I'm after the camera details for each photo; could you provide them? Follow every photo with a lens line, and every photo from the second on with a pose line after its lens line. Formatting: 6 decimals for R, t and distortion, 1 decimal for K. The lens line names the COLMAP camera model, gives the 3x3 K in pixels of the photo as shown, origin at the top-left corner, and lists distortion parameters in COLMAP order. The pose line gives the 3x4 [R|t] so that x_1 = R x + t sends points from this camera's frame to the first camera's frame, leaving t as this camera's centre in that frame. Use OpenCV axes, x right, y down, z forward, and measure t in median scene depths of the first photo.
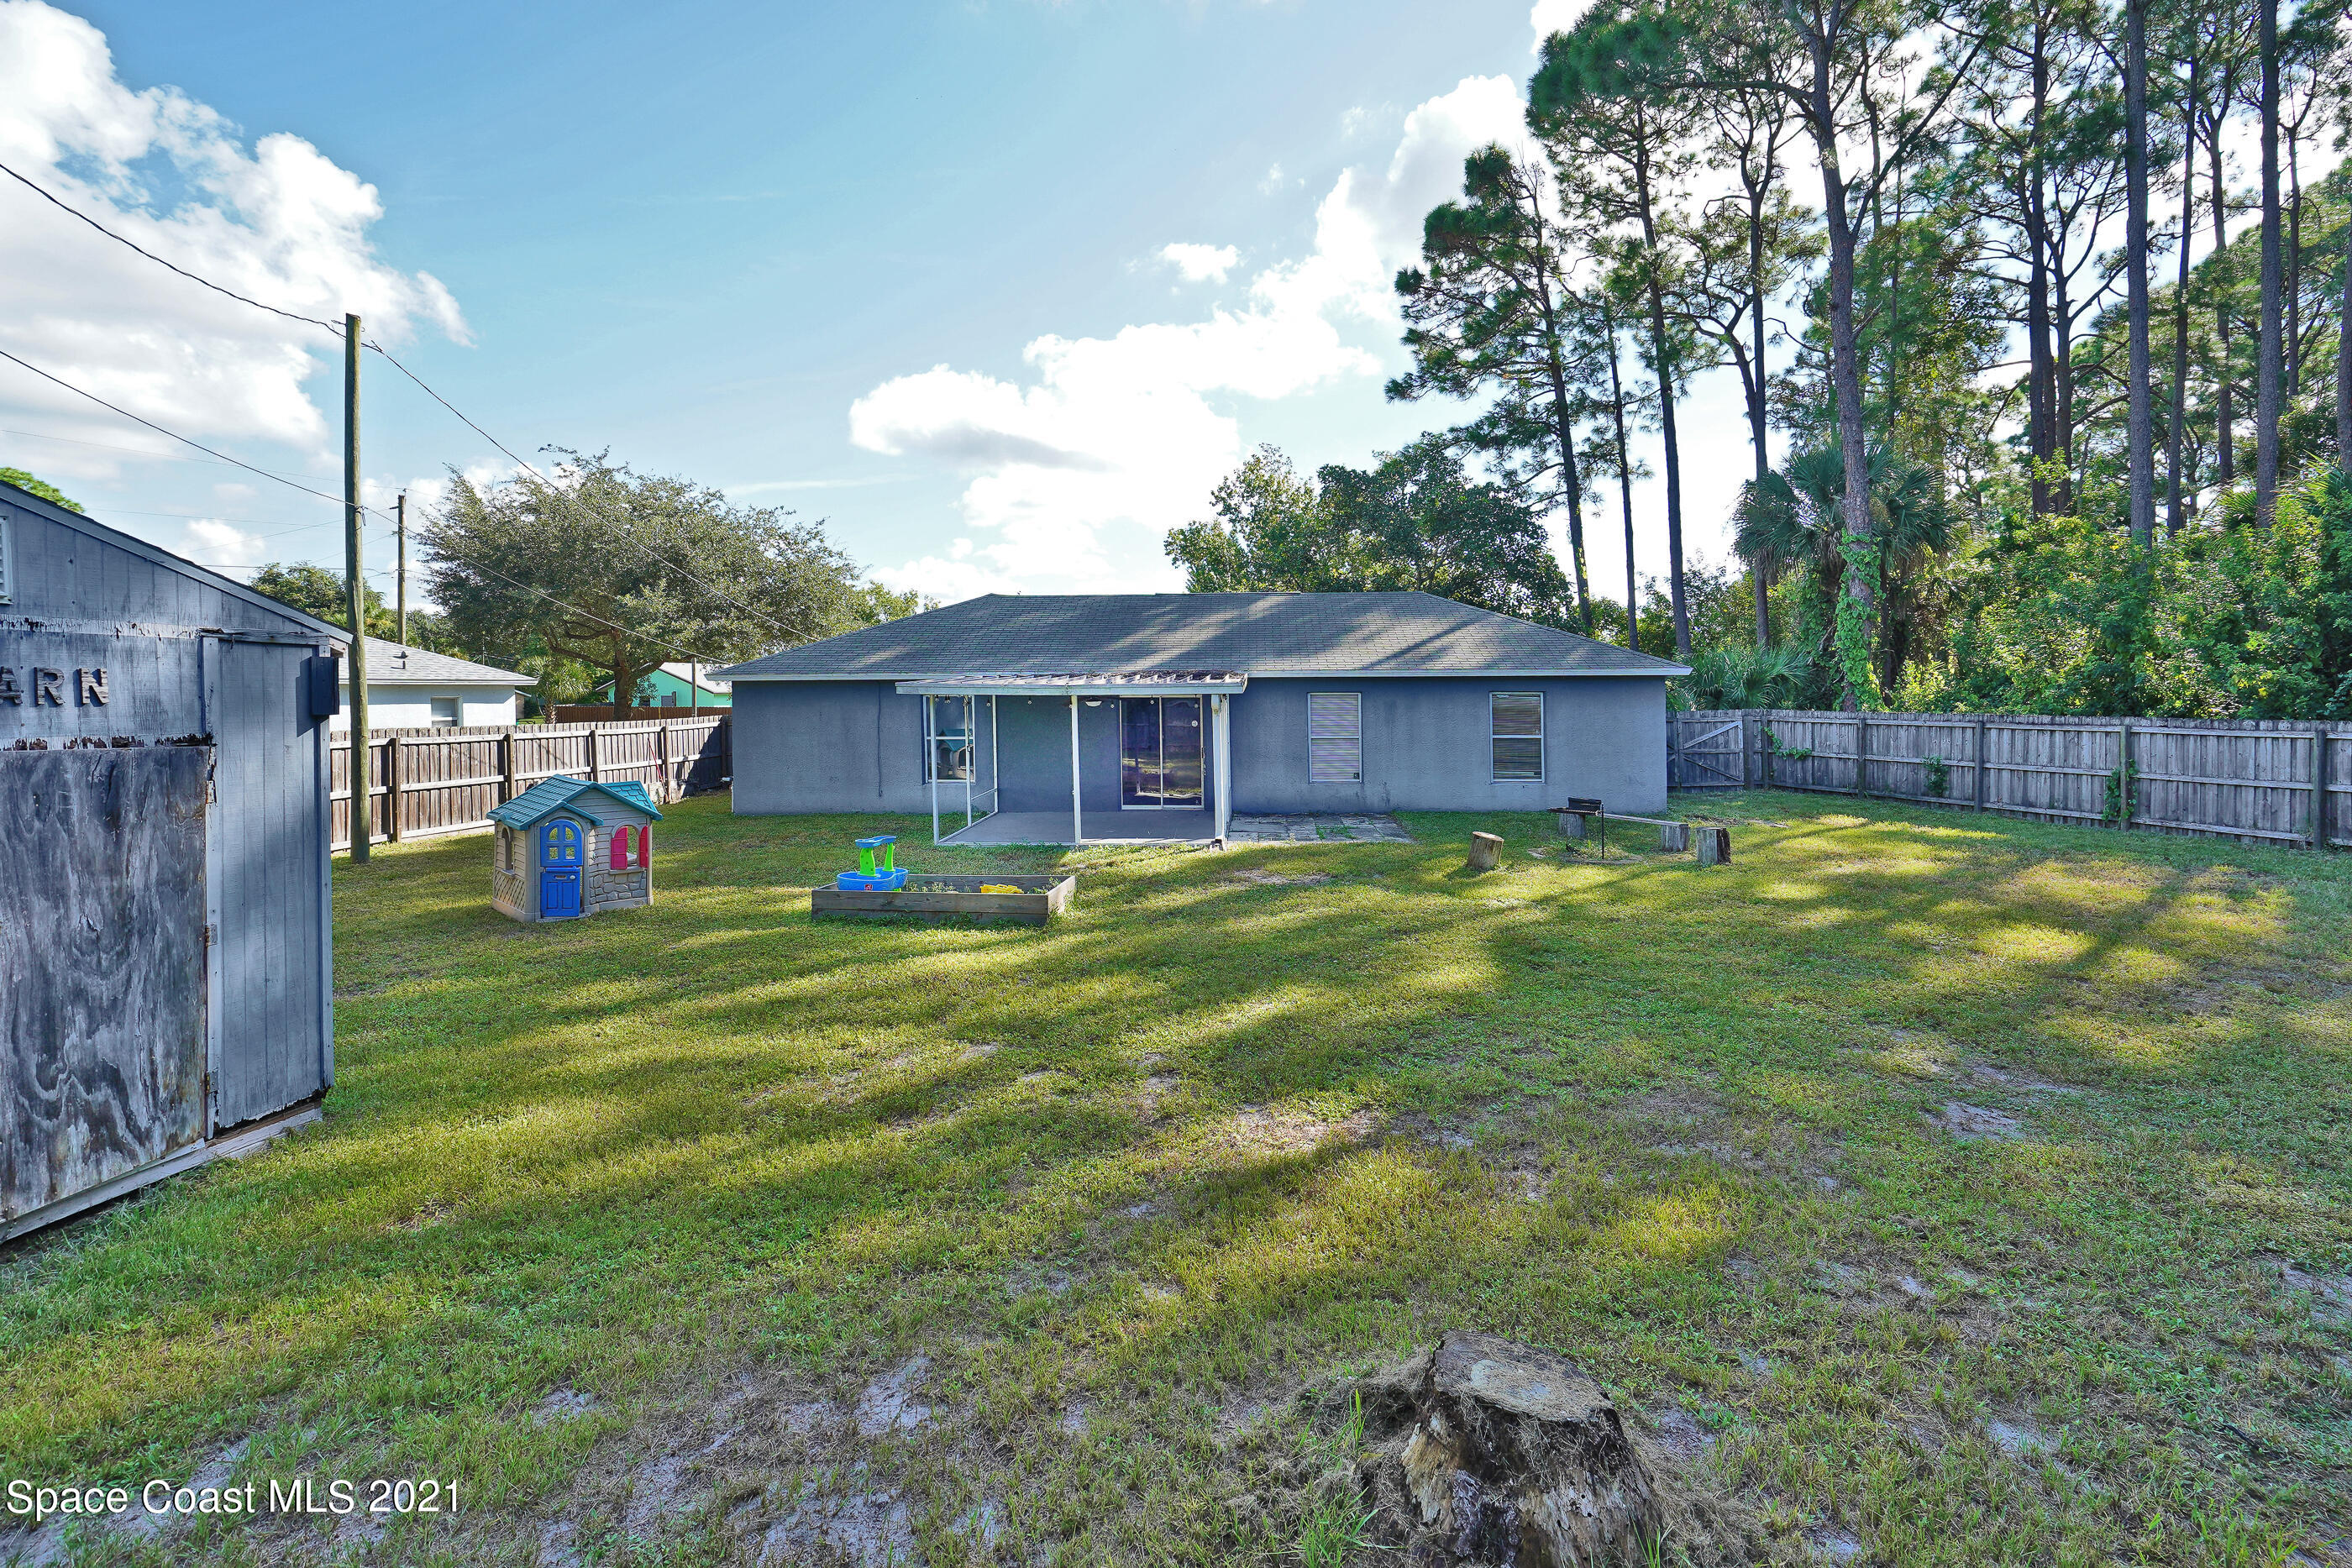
lens RADIAL K [[1113.0, 0, 1176.1], [0, 1113.0, 751.6], [0, 0, 1]] dist [-0.000821, 0.000604]
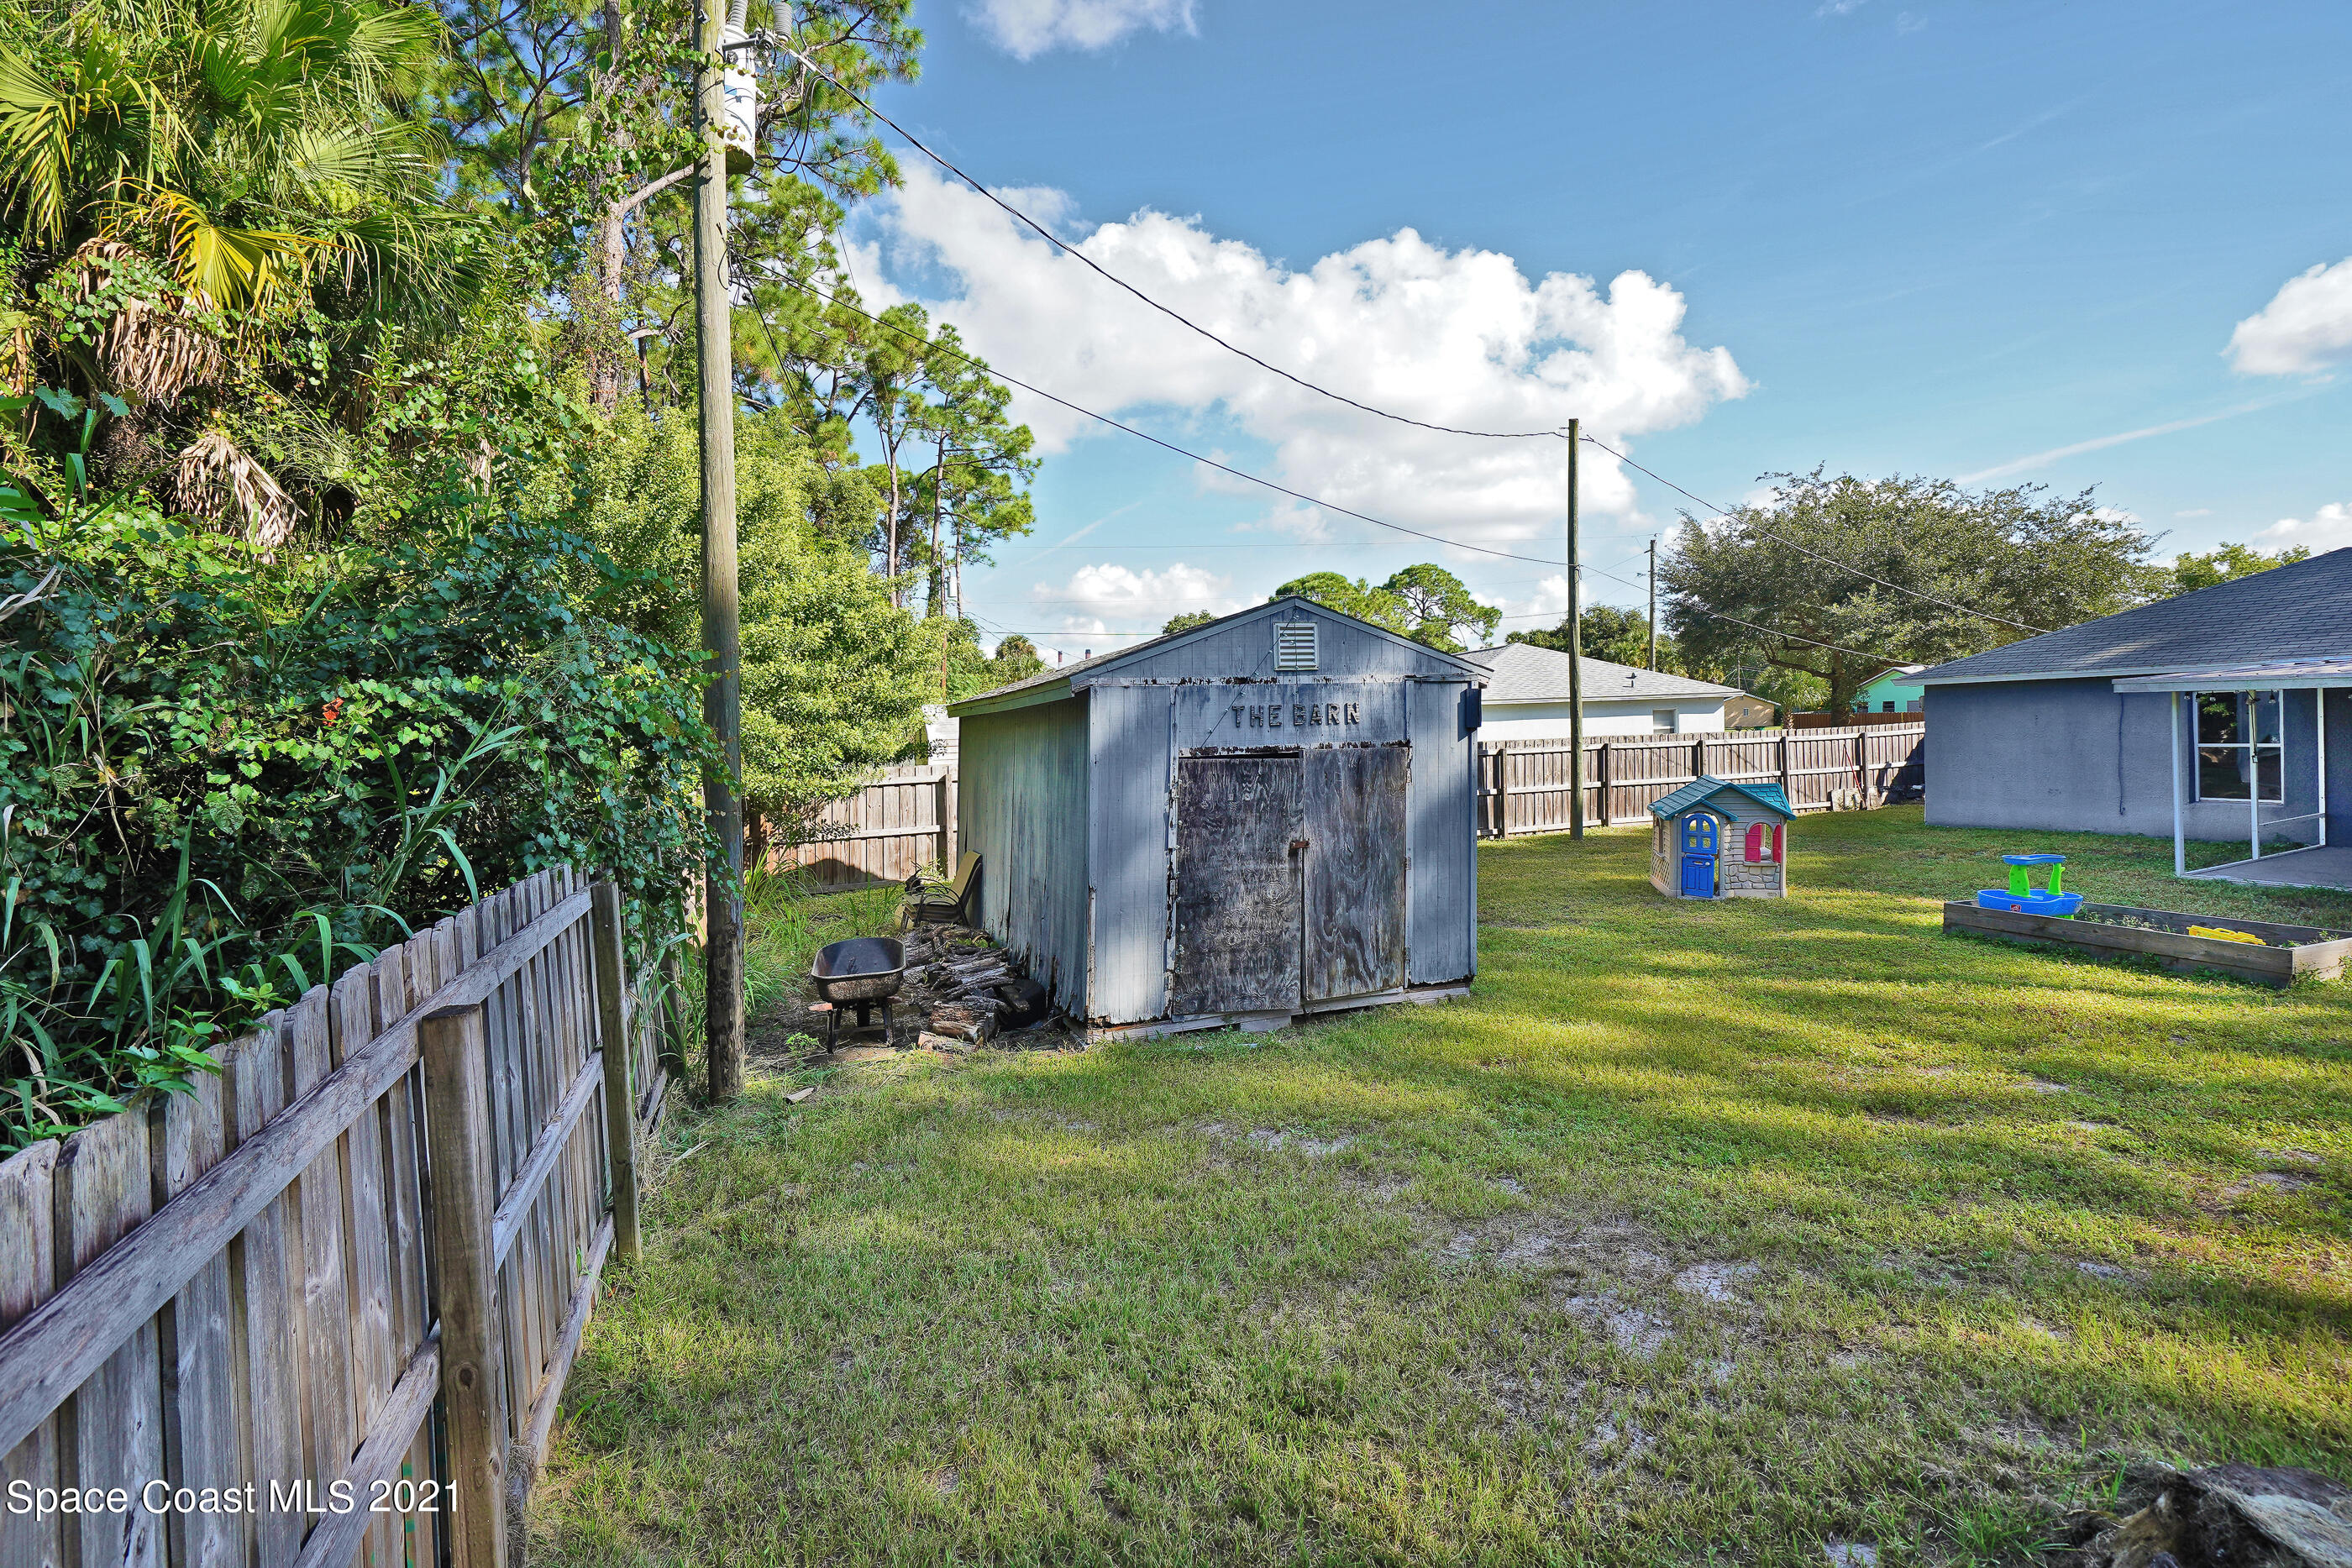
lens RADIAL K [[1064.8, 0, 1176.0], [0, 1064.8, 784.0], [0, 0, 1]] dist [0.000359, 0.000397]
pose [[0.497134, 0.035314, -0.866955, 0.127254], [-0.013648, 0.999366, 0.032881, 0.000779], [0.867567, -0.004514, 0.497300, -0.028464]]
